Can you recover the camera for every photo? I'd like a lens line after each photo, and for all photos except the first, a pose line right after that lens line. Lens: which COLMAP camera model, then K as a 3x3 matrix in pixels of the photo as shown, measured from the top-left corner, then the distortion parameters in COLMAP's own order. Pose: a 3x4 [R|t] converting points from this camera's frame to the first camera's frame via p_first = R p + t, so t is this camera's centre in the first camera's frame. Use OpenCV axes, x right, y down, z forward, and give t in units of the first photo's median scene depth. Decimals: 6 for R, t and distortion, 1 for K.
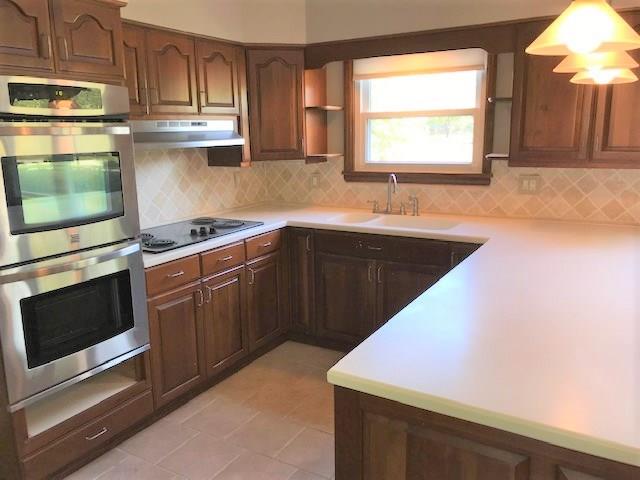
lens RADIAL K [[523.8, 0, 320.0], [0, 523.8, 240.0], [0, 0, 1]] dist [0.011302, -0.007387]
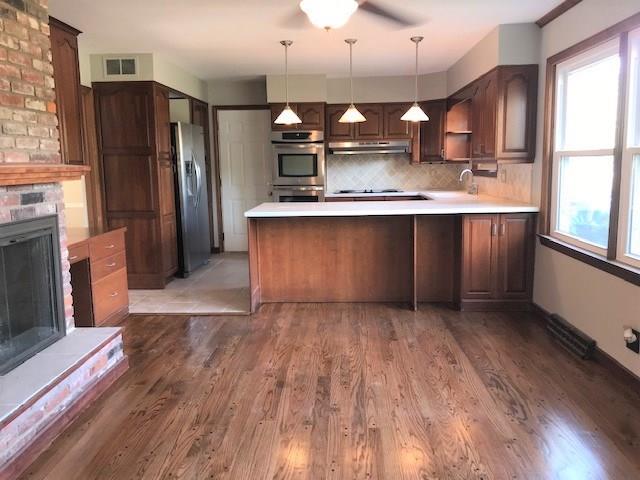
lens RADIAL K [[523.8, 0, 320.0], [0, 523.8, 240.0], [0, 0, 1]] dist [0.011302, -0.007387]
pose [[0.472811, 0.133359, -0.871014, 1.422478], [-0.167448, 0.984067, 0.059773, 0.074657], [0.865108, 0.117589, 0.487608, -0.196093]]
